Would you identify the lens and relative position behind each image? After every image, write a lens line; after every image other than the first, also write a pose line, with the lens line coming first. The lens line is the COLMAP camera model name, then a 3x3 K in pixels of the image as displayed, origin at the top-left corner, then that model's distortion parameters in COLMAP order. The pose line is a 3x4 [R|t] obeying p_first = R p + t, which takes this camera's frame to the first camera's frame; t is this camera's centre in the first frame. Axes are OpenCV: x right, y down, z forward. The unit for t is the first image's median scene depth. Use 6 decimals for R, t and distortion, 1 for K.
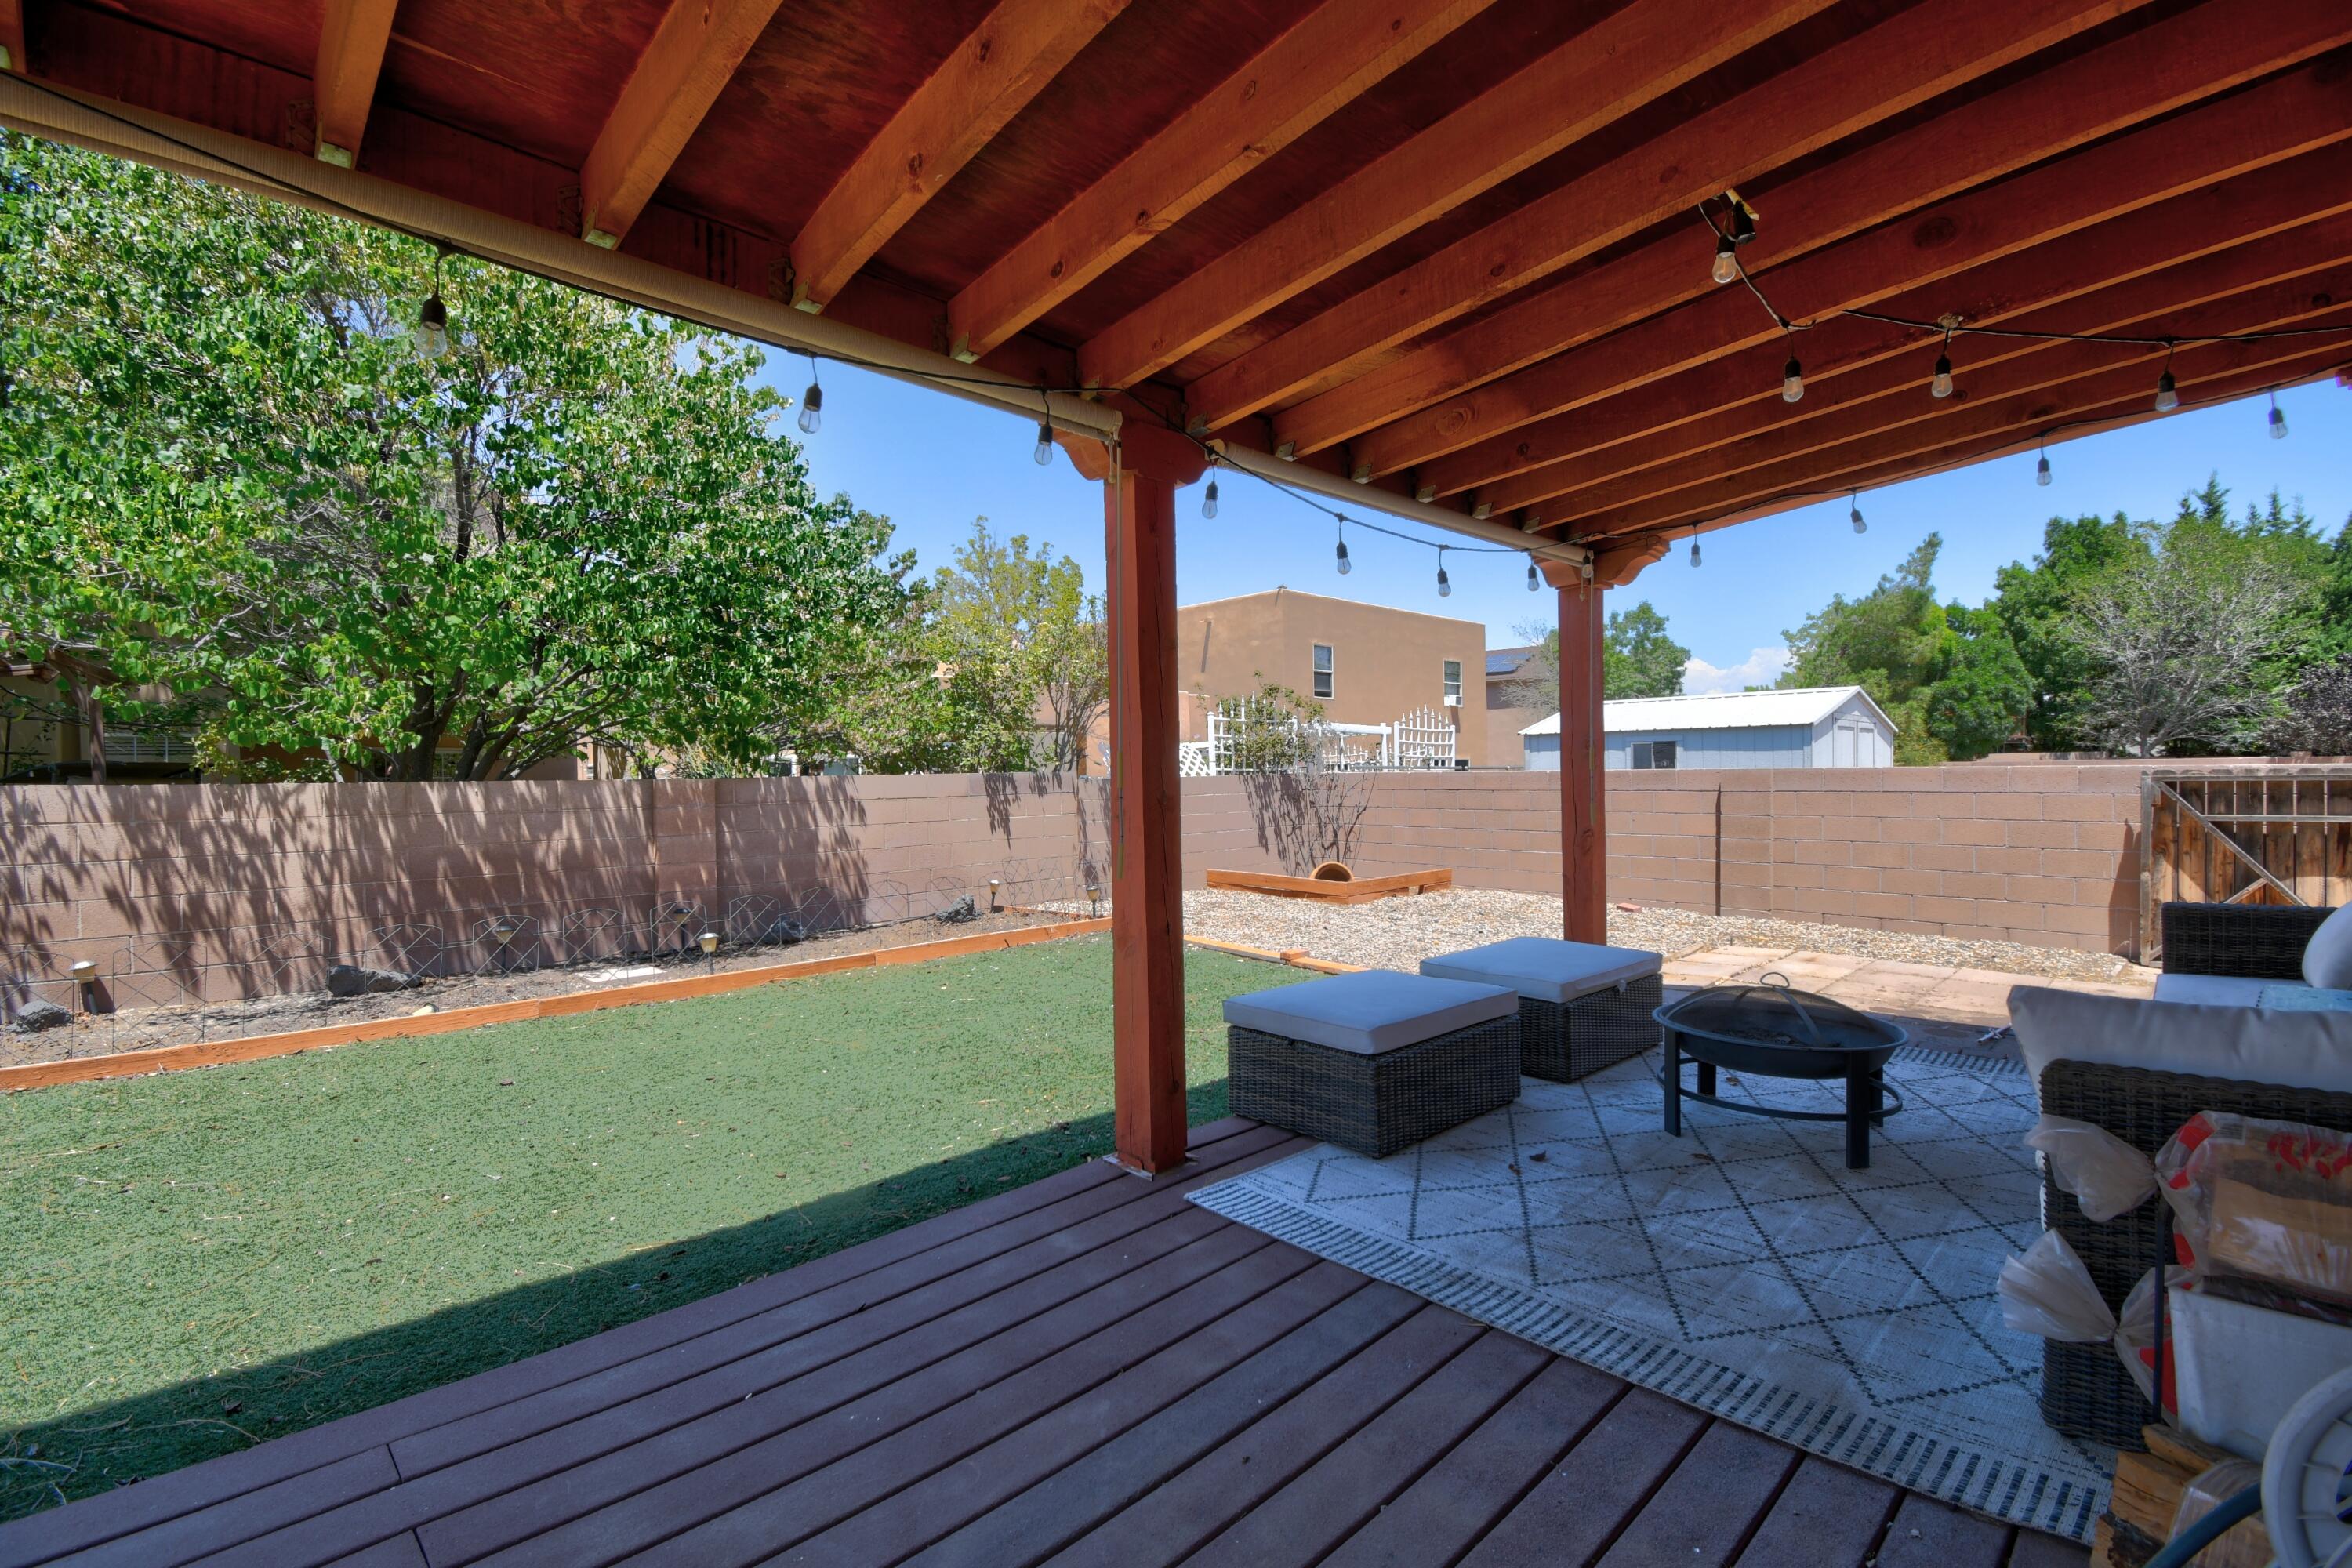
lens RADIAL K [[1052.4, 0, 1176.0], [0, 1052.4, 784.0], [0, 0, 1]] dist [0.022260, -0.028680]
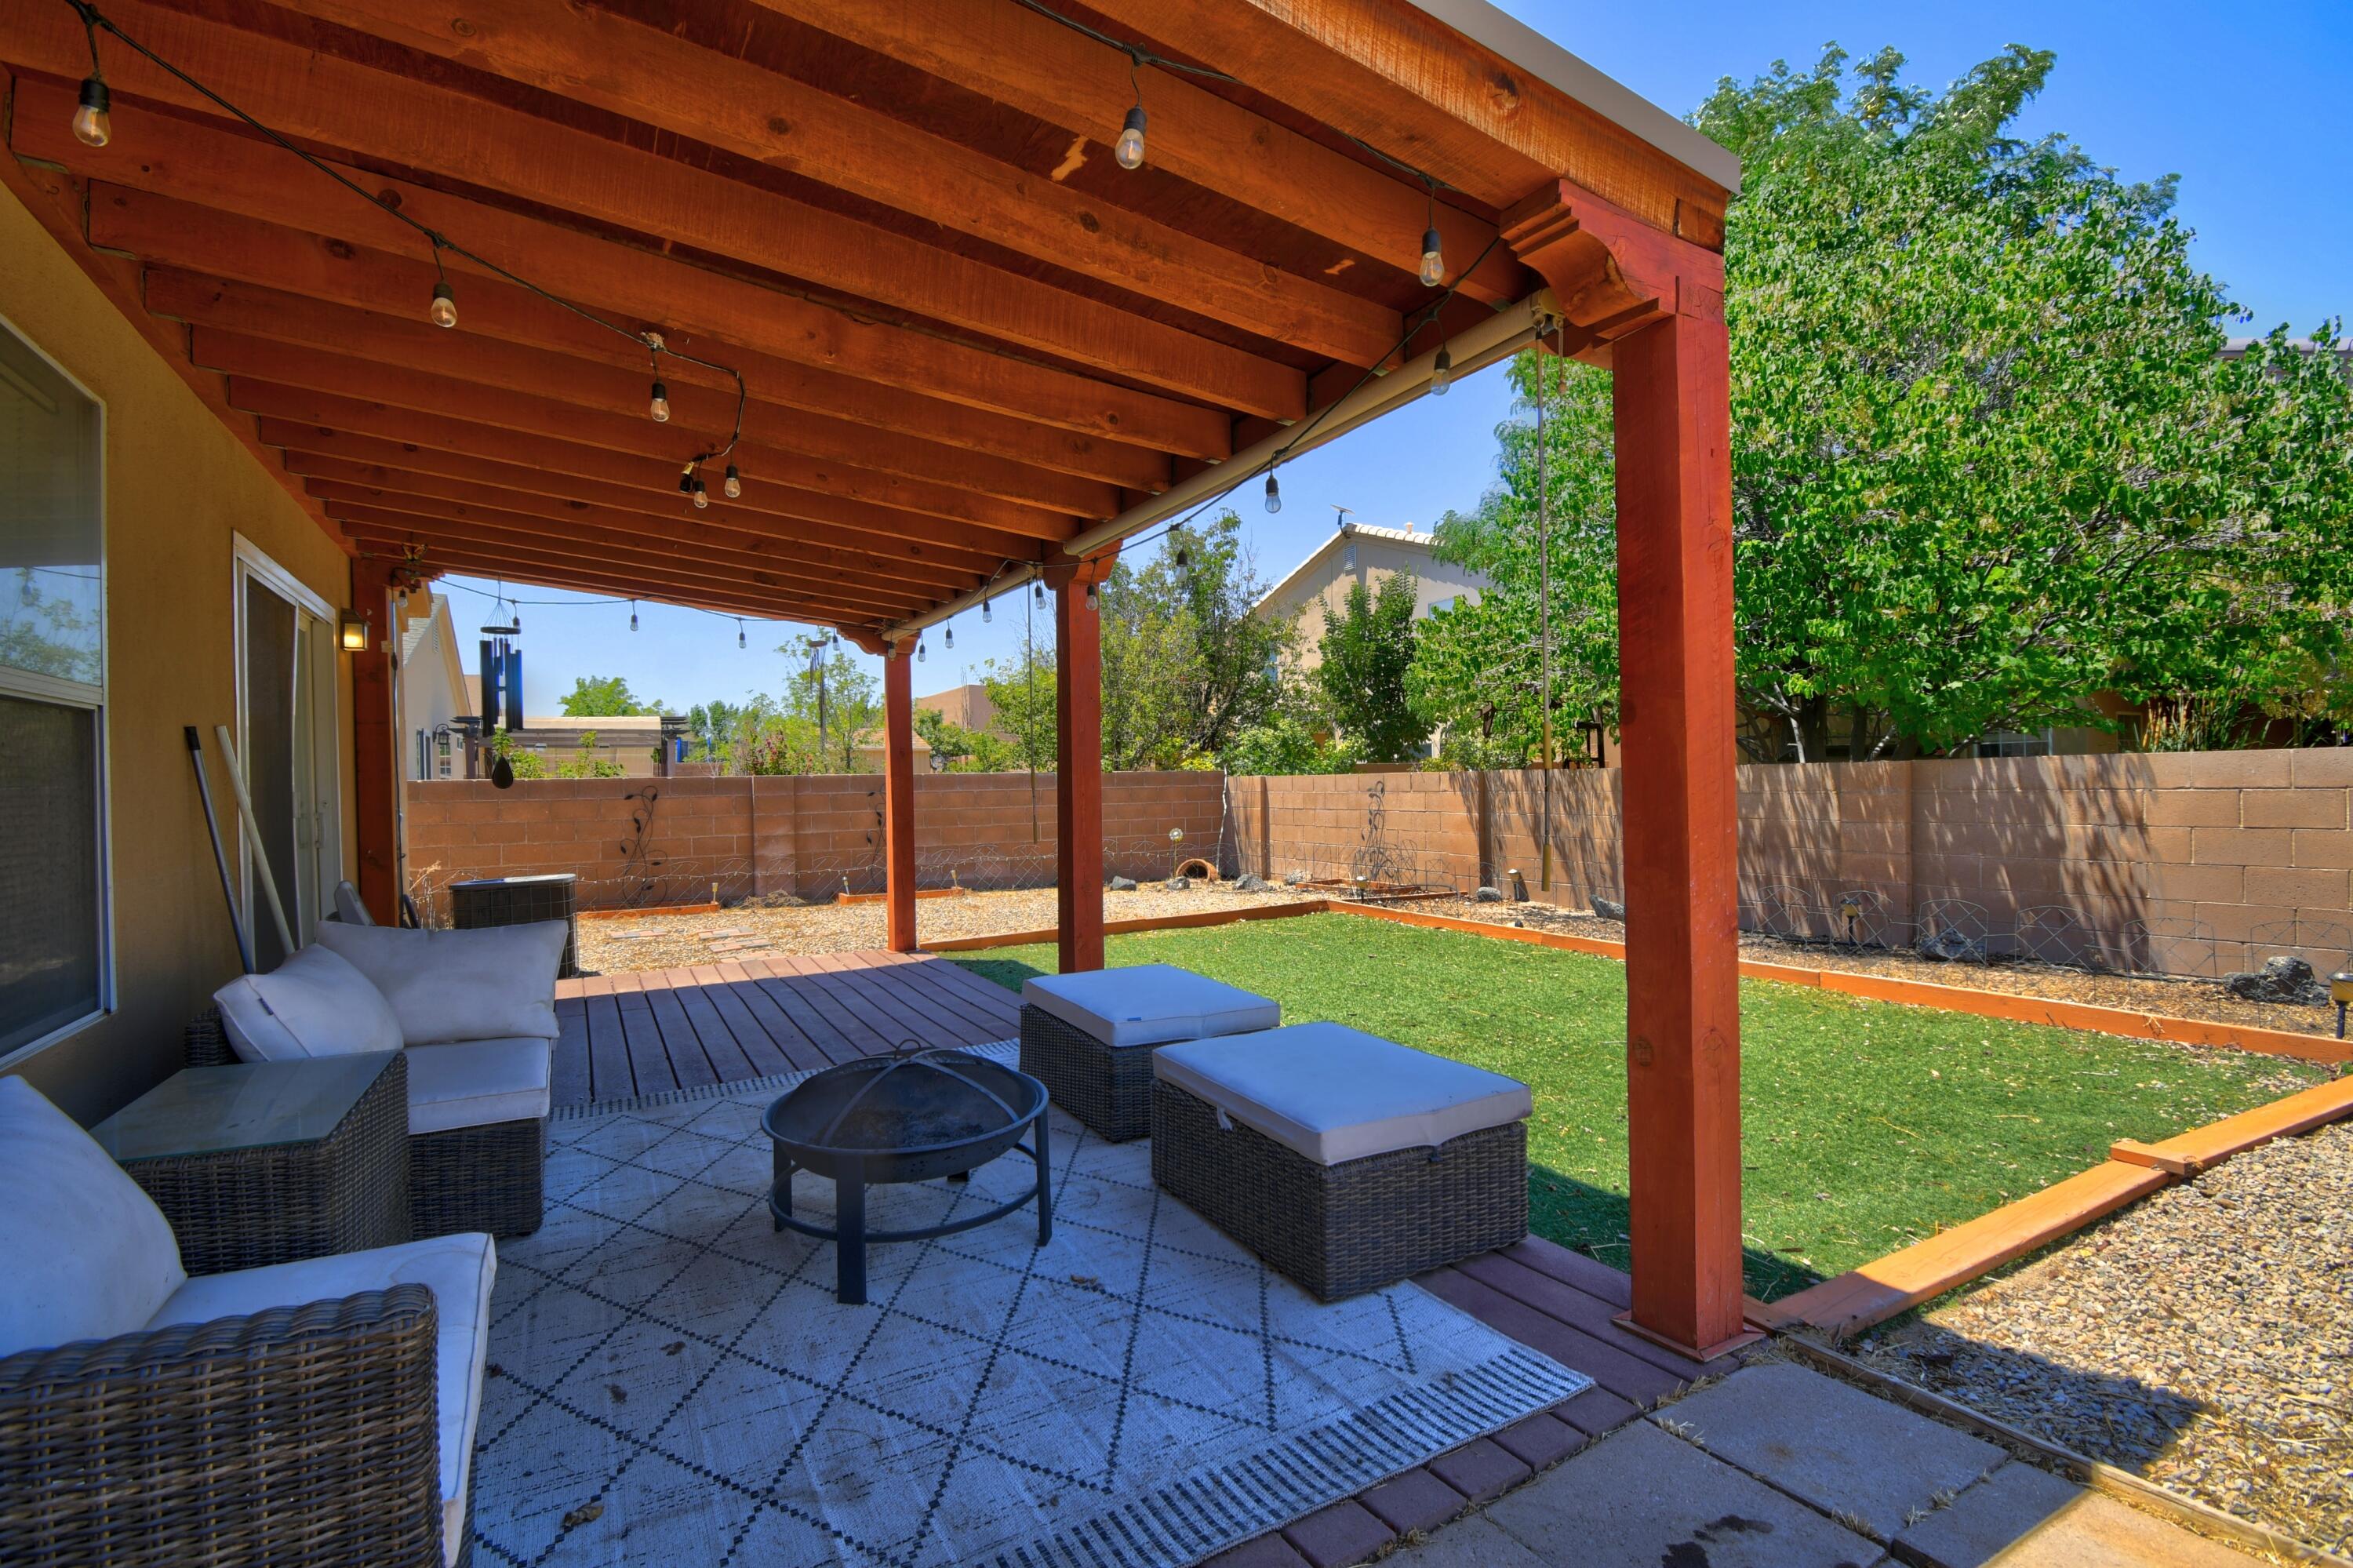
lens RADIAL K [[1052.9, 0, 1176.5], [0, 1052.9, 784.0], [0, 0, 1]] dist [0.022260, -0.028680]
pose [[-0.255607, 0.013199, -0.966691, 1.121639], [0.017043, 0.999813, 0.009145, -0.012381], [0.966631, -0.014138, -0.255784, 1.225558]]
